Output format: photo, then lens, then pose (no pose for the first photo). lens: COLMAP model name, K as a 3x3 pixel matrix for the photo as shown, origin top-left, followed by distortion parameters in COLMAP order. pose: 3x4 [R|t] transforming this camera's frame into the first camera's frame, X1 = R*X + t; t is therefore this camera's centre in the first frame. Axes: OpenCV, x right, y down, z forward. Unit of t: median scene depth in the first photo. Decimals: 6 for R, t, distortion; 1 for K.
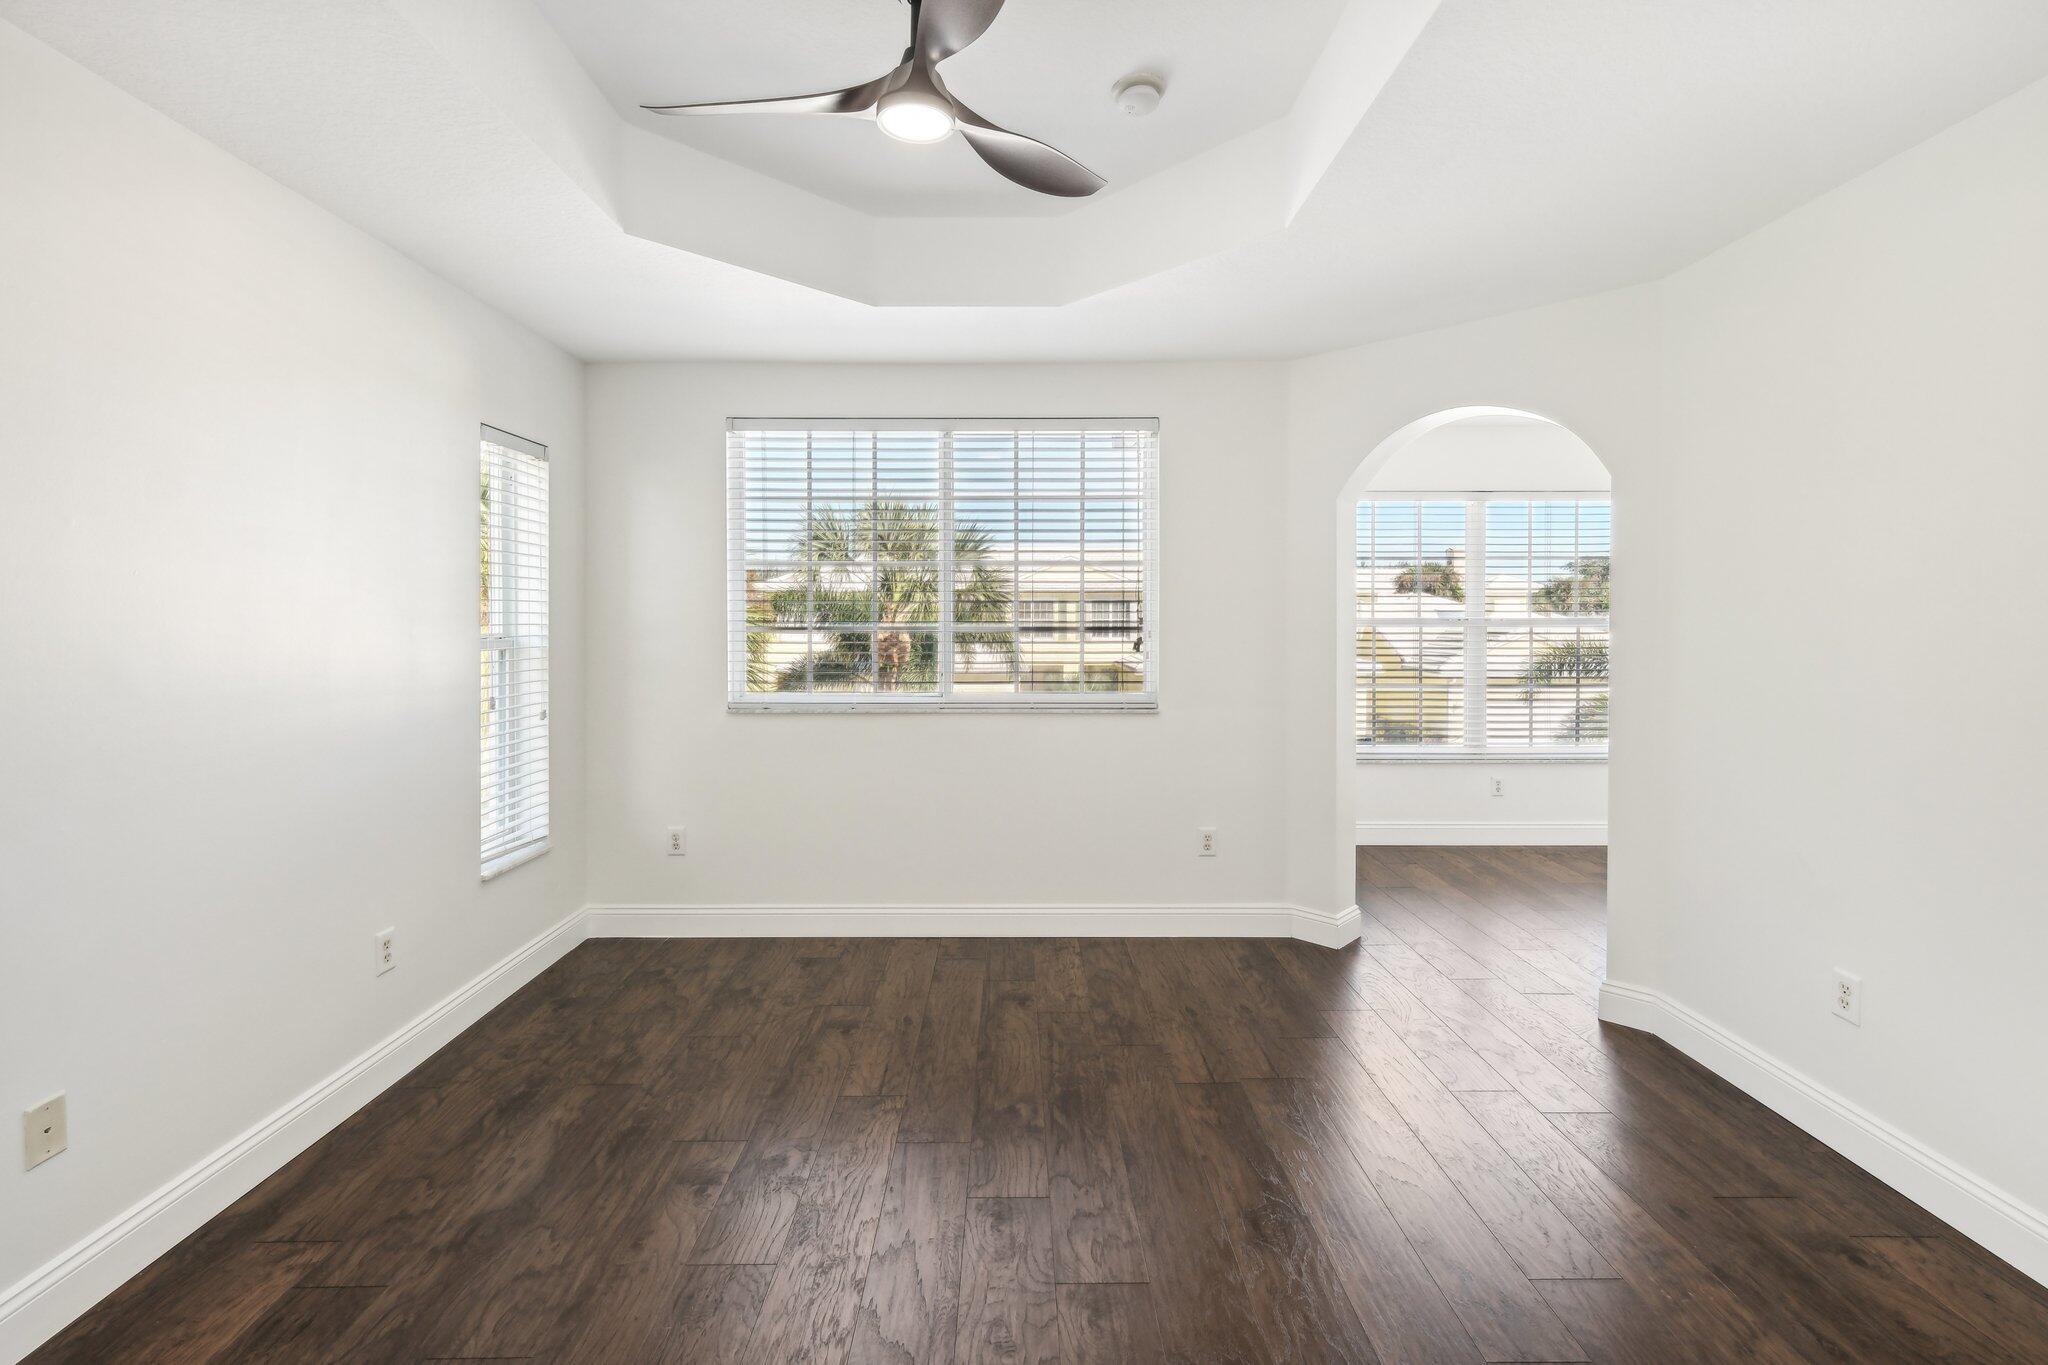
lens RADIAL K [[907.5, 0, 1026.0], [0, 907.5, 626.6], [0, 0, 1]] dist [-0.001833, -0.000092]
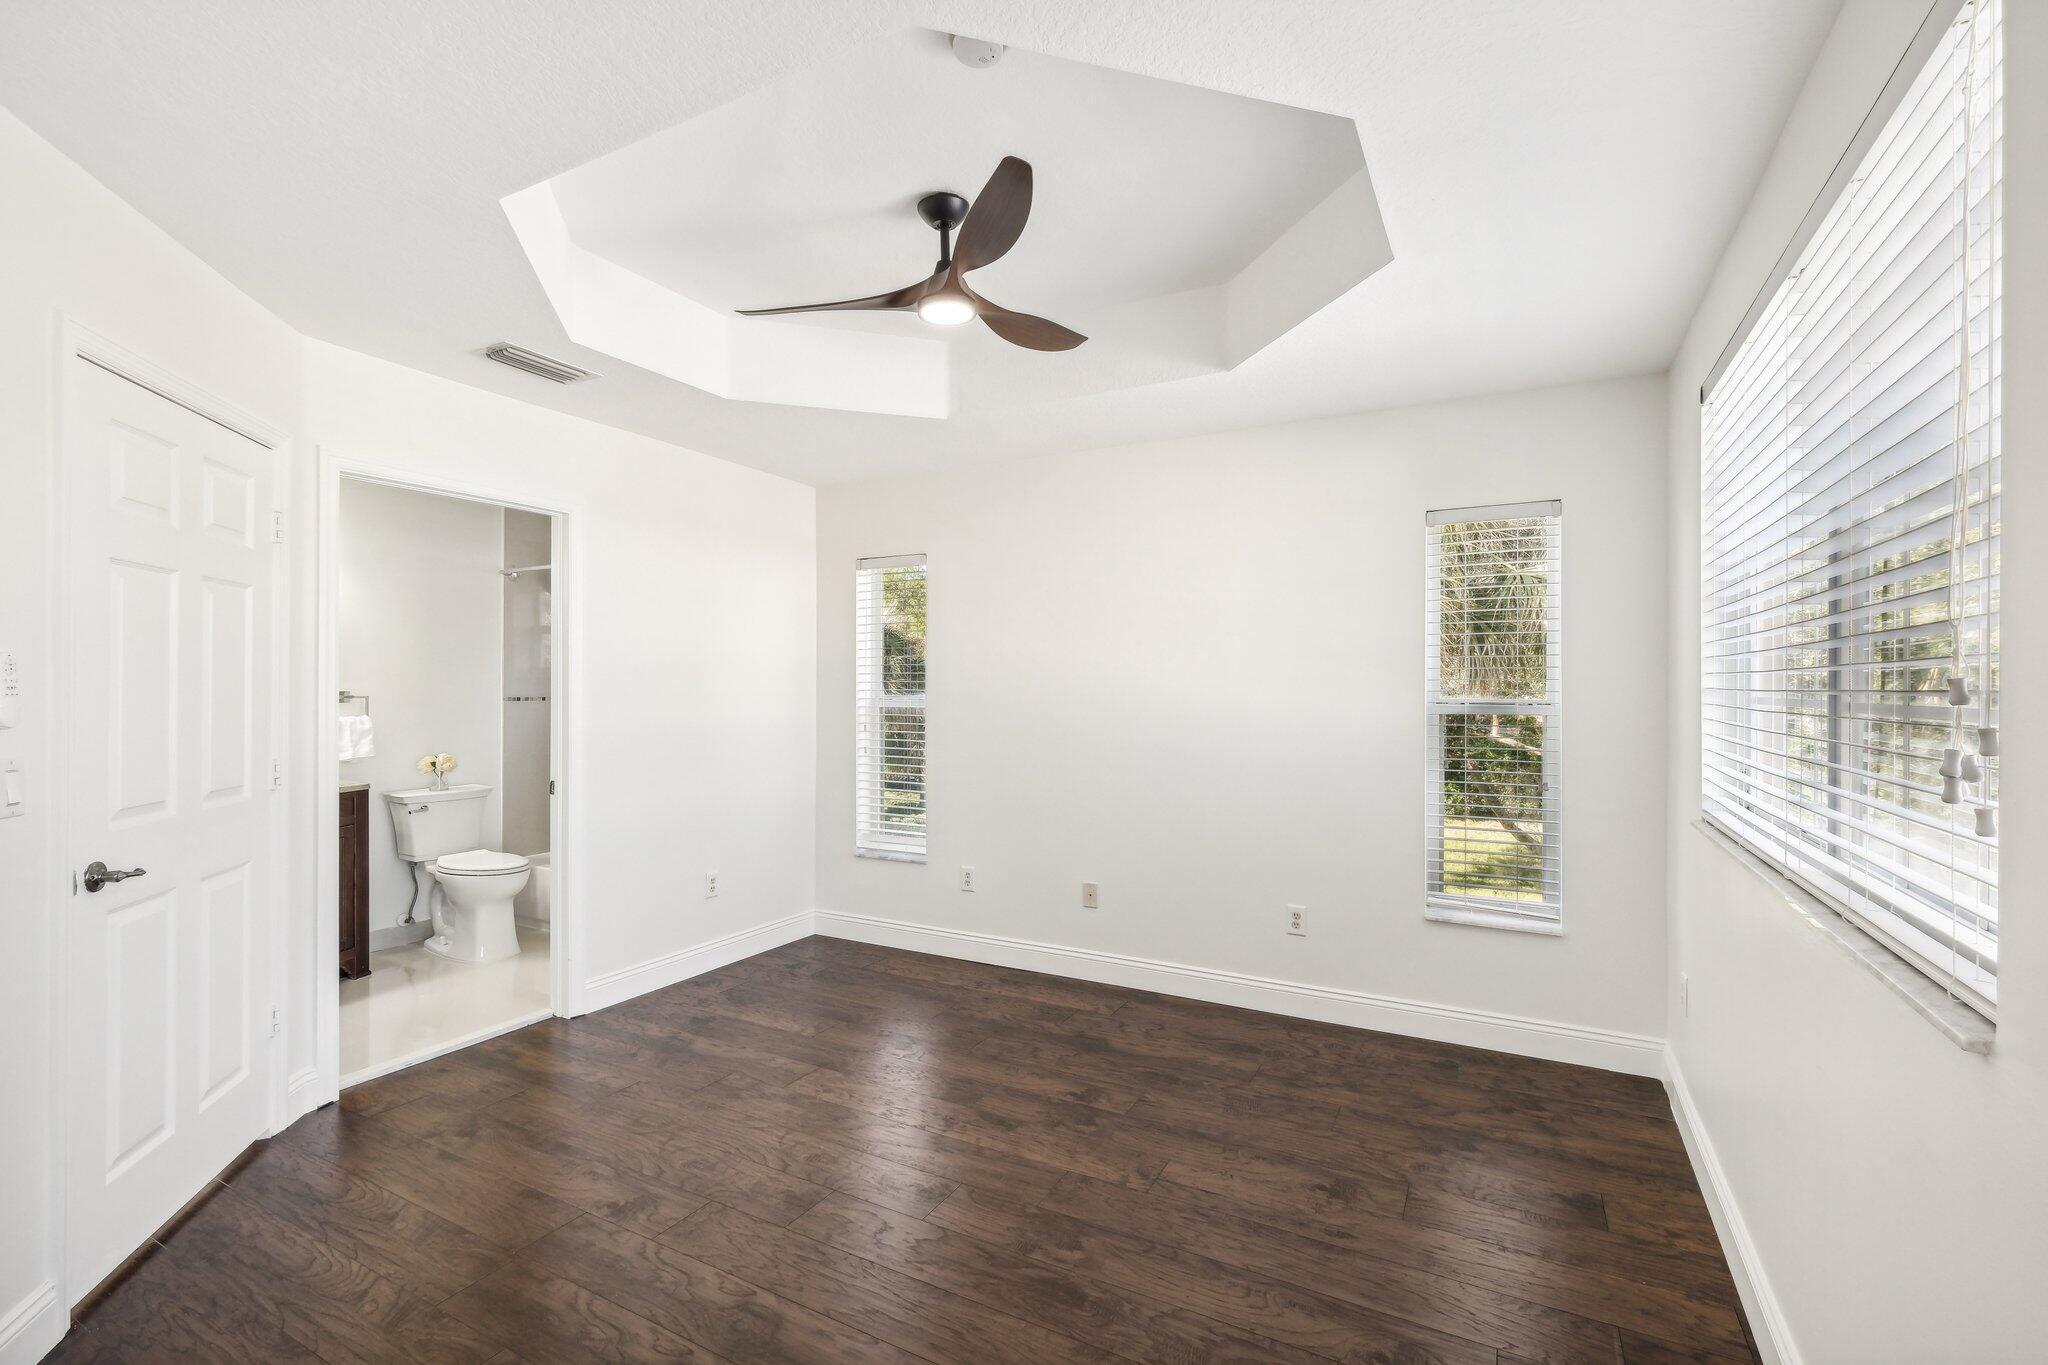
lens RADIAL K [[907.5, 0, 1028.3], [0, 907.5, 687.8], [0, 0, 1]] dist [-0.001833, -0.000092]
pose [[-0.480273, 0.000032, -0.877119, 0.602736], [-0.011330, 0.999916, 0.006241, -0.007341], [0.877046, 0.012935, -0.480232, 1.073282]]
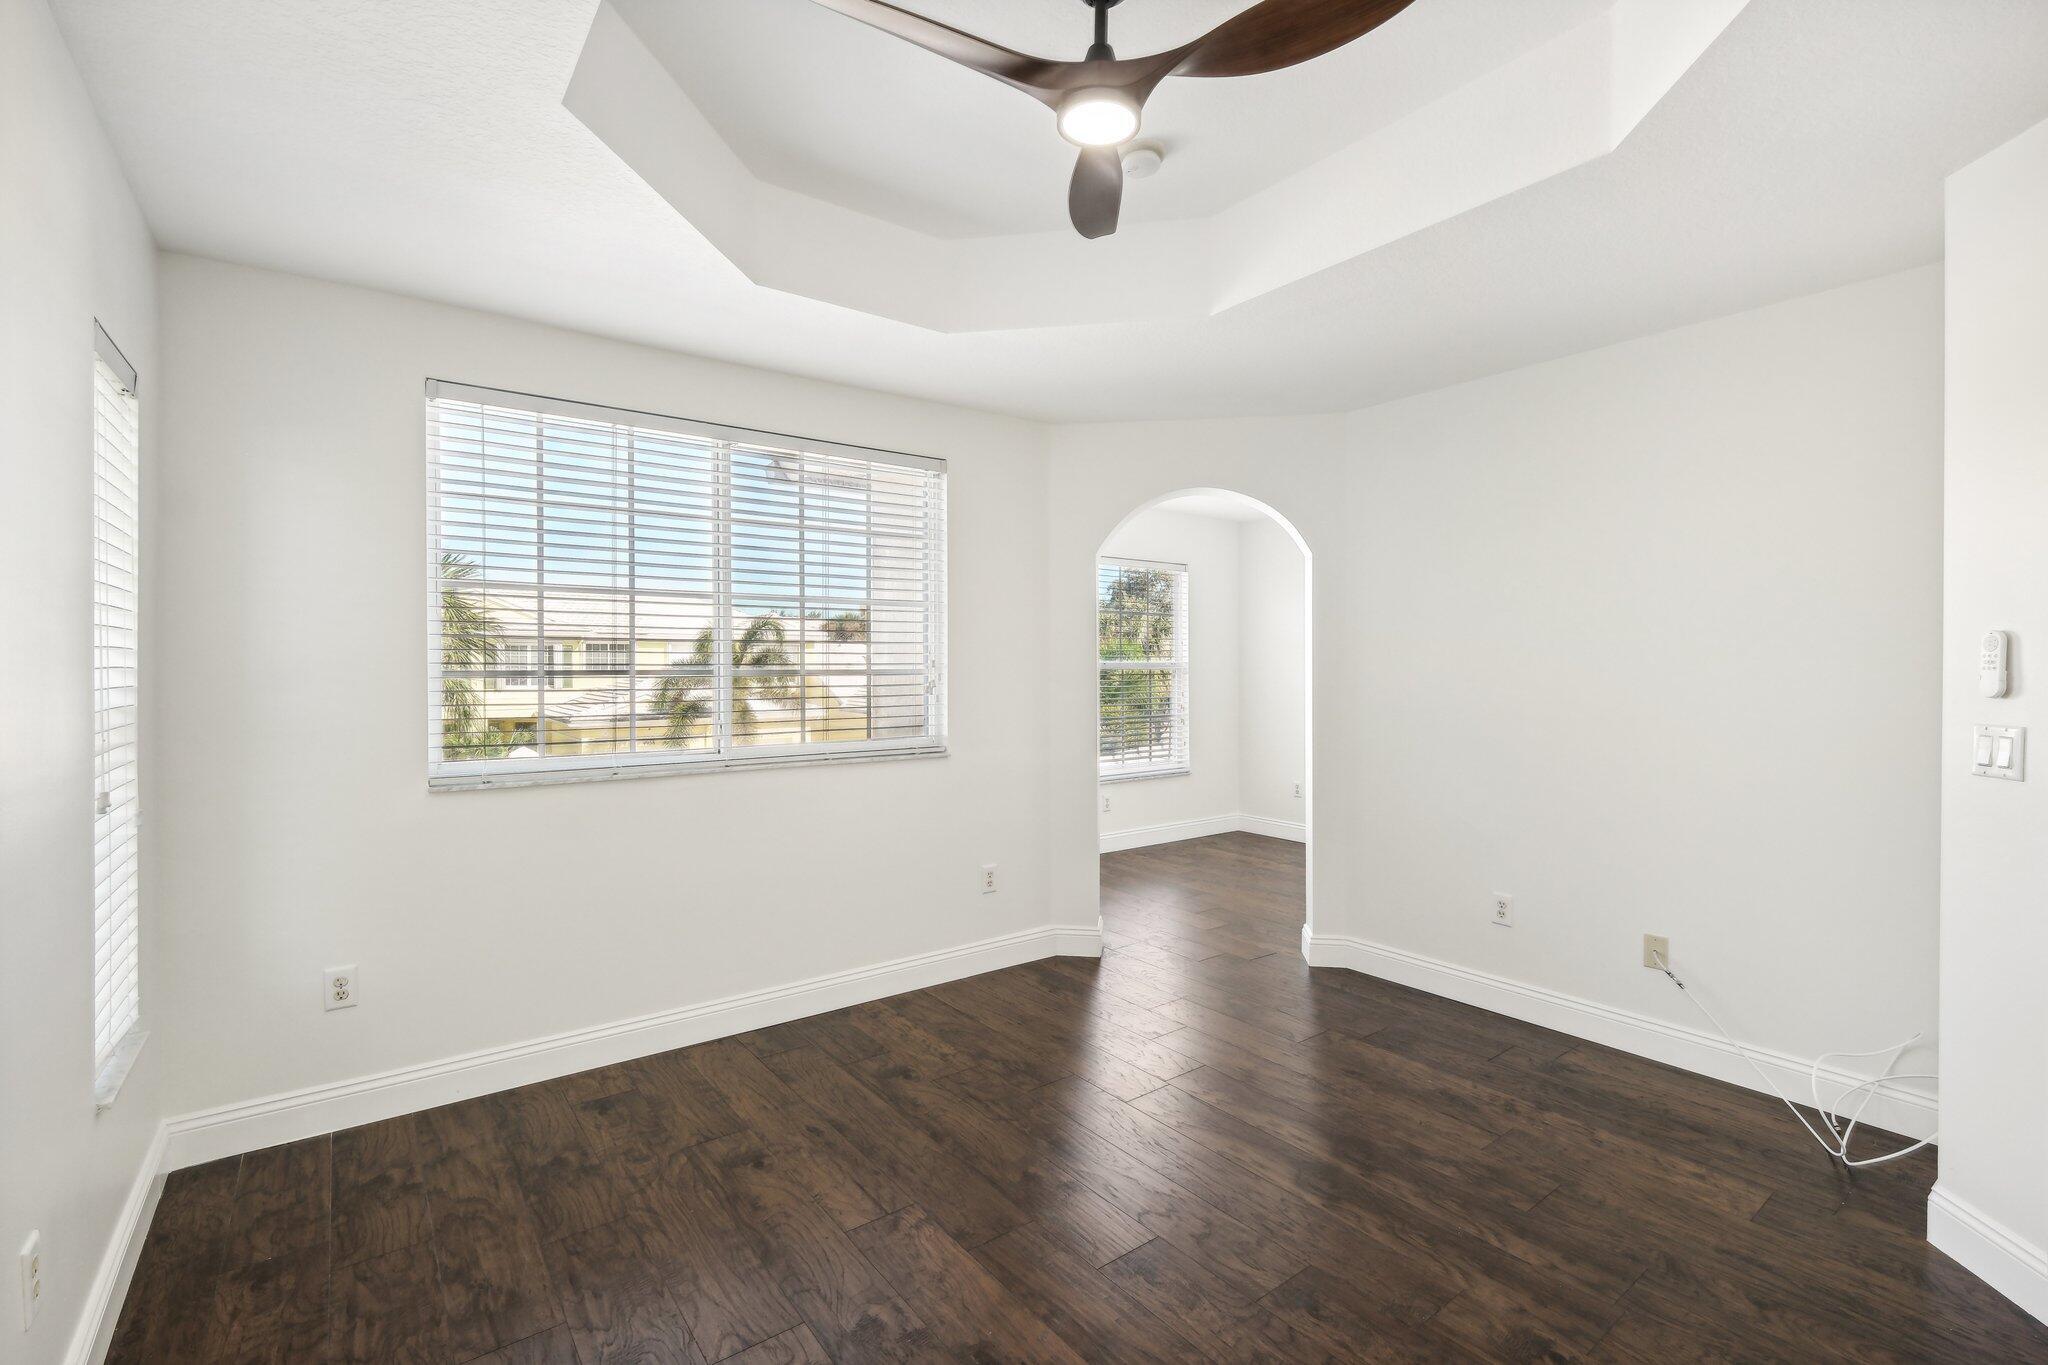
lens RADIAL K [[907.5, 0, 1026.0], [0, 907.5, 666.8], [0, 0, 1]] dist [-0.001833, -0.000092]
pose [[0.807029, -0.004890, 0.590491, -0.450346], [0.007144, 0.999973, -0.001483, 0.001319], [-0.590468, 0.005415, 0.807043, 0.182764]]
